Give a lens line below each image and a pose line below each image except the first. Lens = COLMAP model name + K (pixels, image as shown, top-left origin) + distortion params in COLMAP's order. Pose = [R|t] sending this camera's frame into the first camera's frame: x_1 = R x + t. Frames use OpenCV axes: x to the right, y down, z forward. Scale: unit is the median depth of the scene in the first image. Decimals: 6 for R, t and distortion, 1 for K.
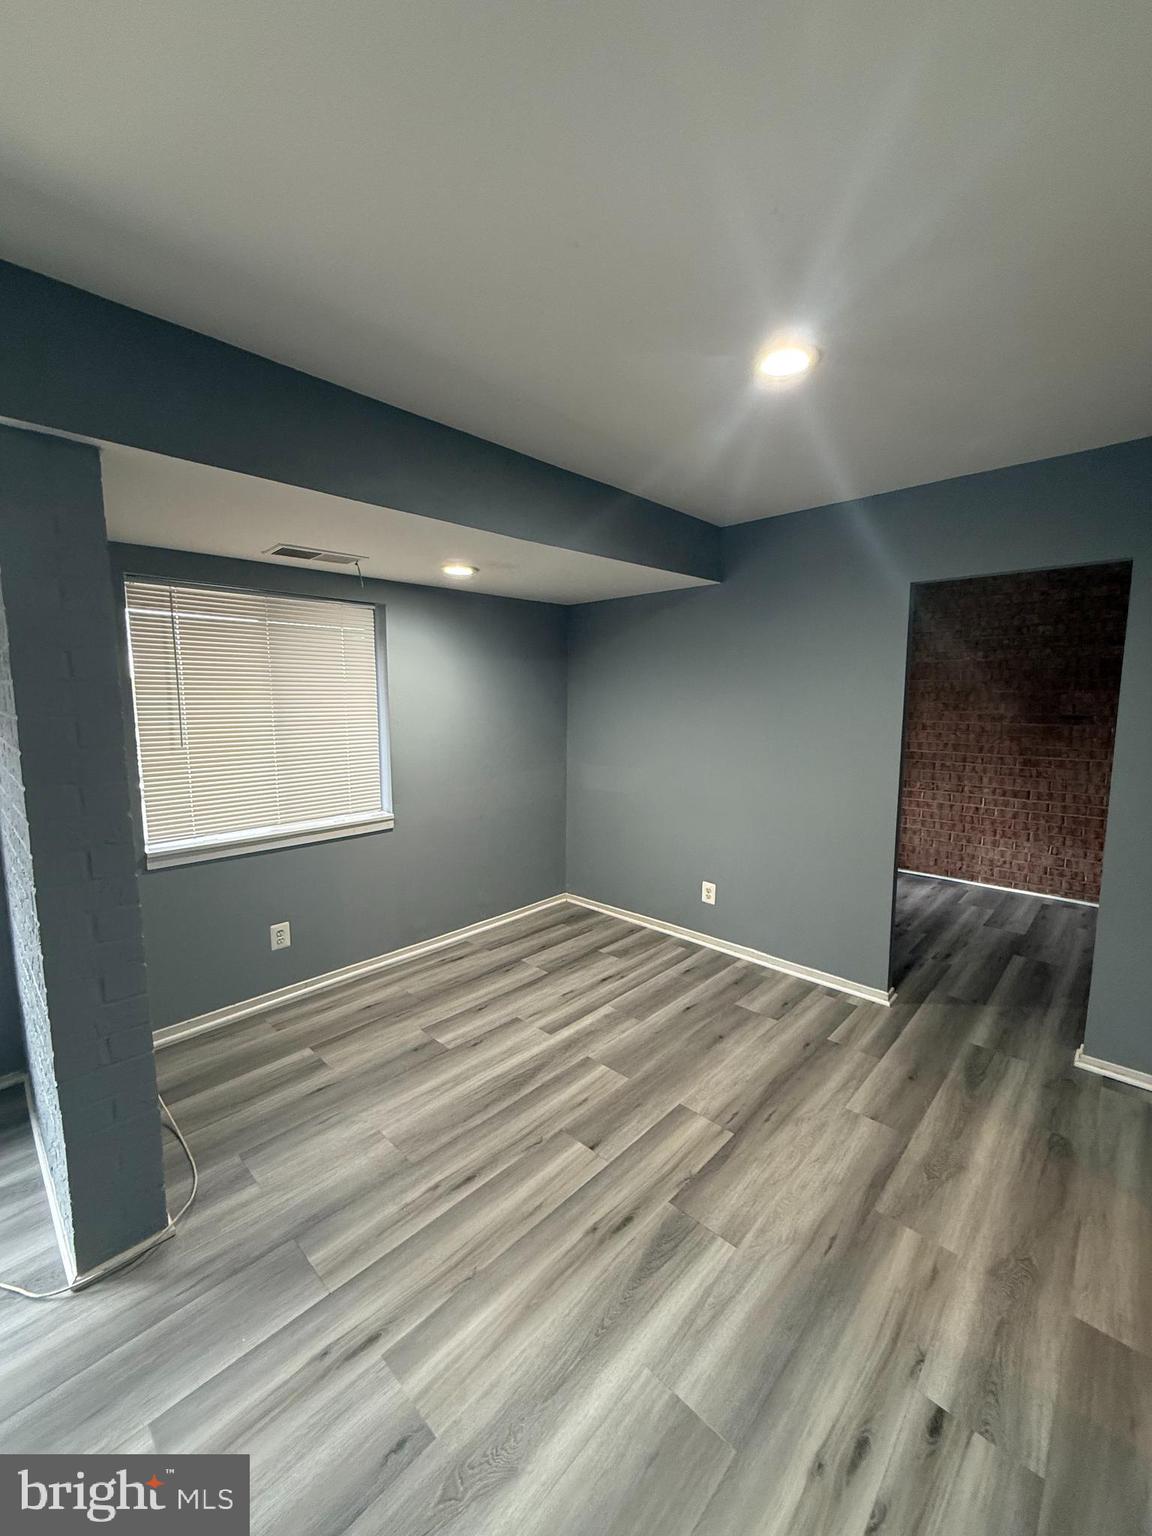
lens RADIAL K [[611.7, 0, 576.9], [0, 611.7, 765.2], [0, 0, 1]] dist [0.000517, -0.000080]
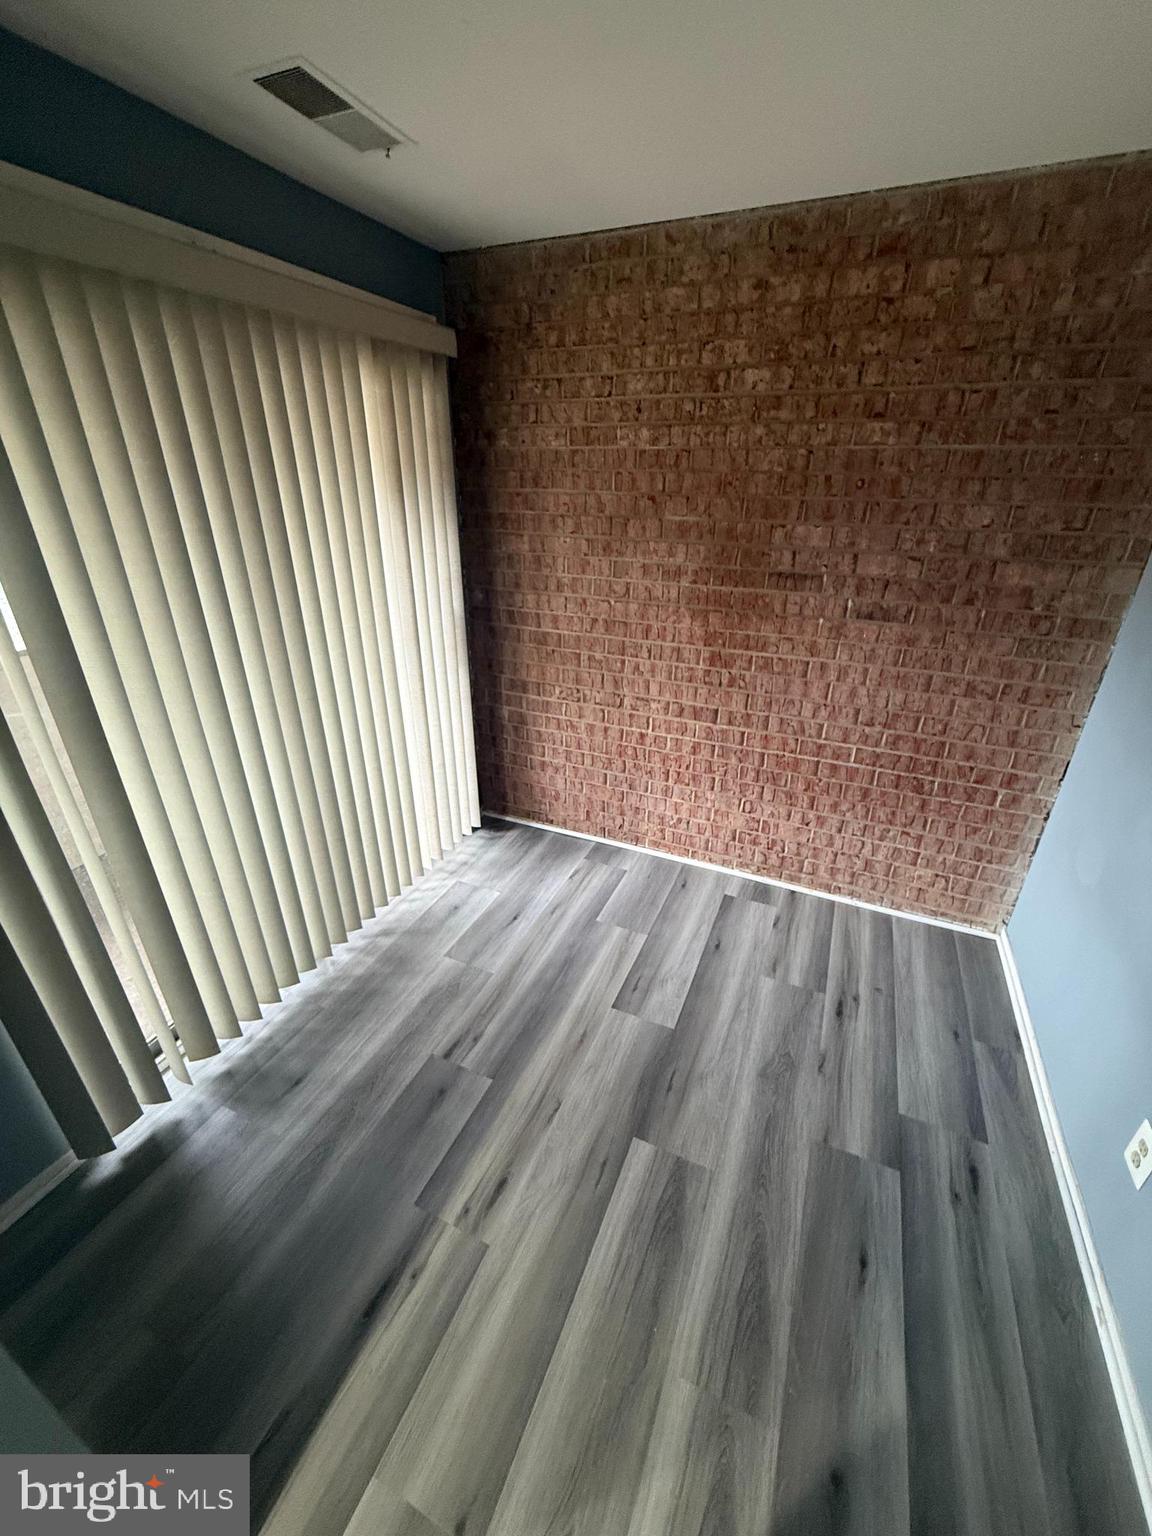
lens RADIAL K [[611.7, 0, 578.7], [0, 611.7, 767.0], [0, 0, 1]] dist [0.000517, -0.000080]
pose [[0.941882, -0.135640, 0.307345, 0.436126], [0.029468, 0.944698, 0.326615, -0.094831], [-0.334650, -0.298576, 0.893791, 0.519623]]
